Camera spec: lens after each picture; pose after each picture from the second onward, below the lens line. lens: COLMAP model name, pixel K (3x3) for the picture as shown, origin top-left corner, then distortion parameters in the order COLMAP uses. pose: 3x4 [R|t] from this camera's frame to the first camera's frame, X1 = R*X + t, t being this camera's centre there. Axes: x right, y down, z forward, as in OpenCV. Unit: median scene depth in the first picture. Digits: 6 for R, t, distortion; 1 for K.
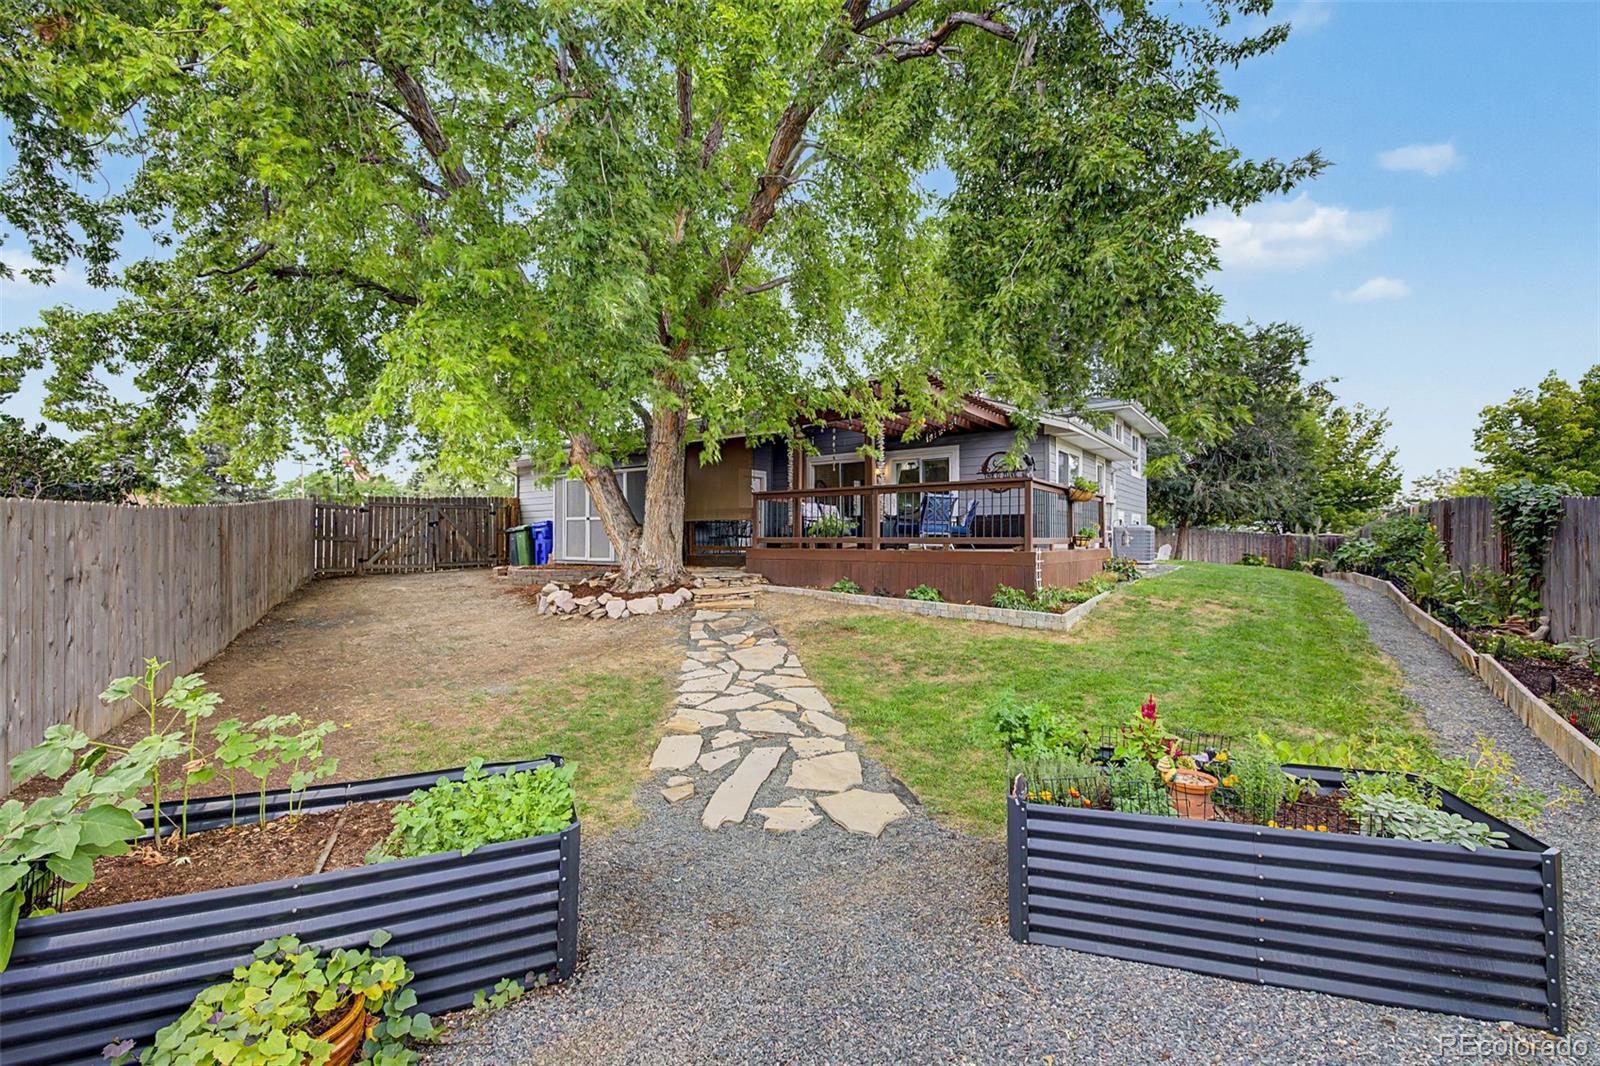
lens RADIAL K [[676.8, 0, 798.4], [0, 676.8, 533.1], [0, 0, 1]] dist [0.010995, -0.000921]
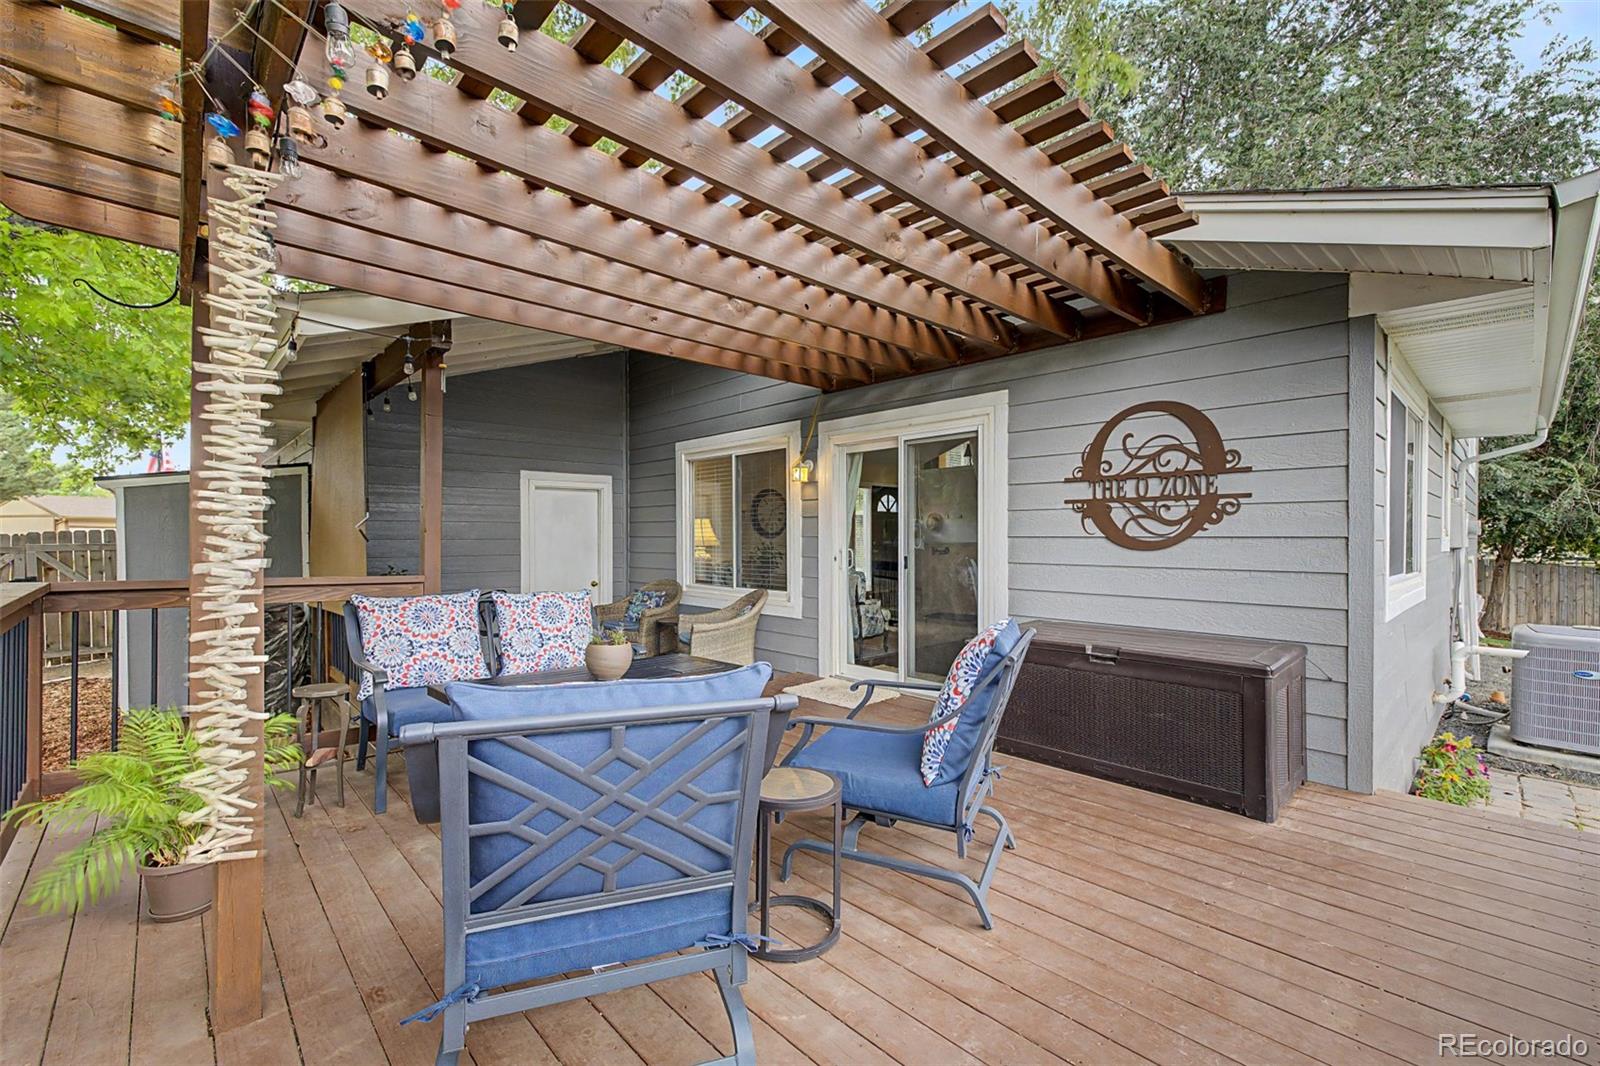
lens RADIAL K [[676.8, 0, 796.0], [0, 676.8, 534.5], [0, 0, 1]] dist [0.010995, -0.000921]
pose [[0.982137, 0.003470, -0.188137, 0.129938], [-0.002231, 0.999974, 0.006798, -0.042299], [0.188156, -0.006257, 0.982119, 0.436928]]
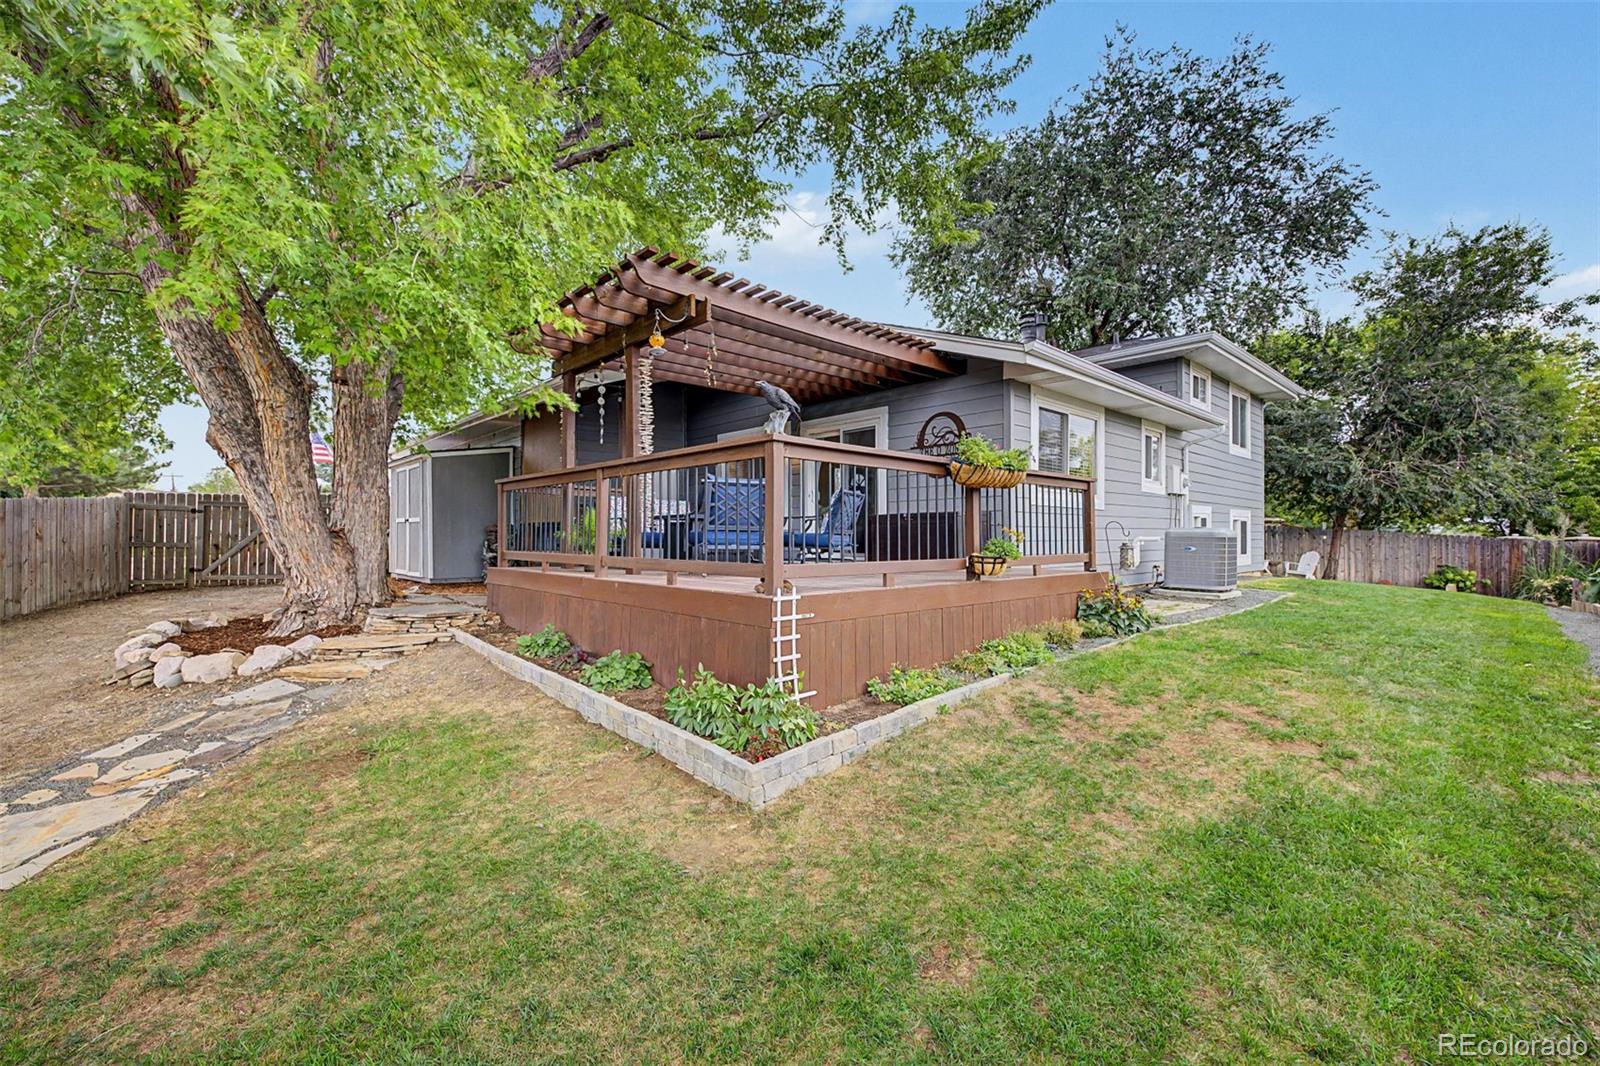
lens RADIAL K [[676.8, 0, 796.7], [0, 676.8, 529.9], [0, 0, 1]] dist [0.010995, -0.000921]
pose [[0.980317, 0.000056, -0.197430, 0.182090], [-0.000043, 1.000000, 0.000071, -0.007083], [0.197430, -0.000062, 0.980317, 0.223973]]
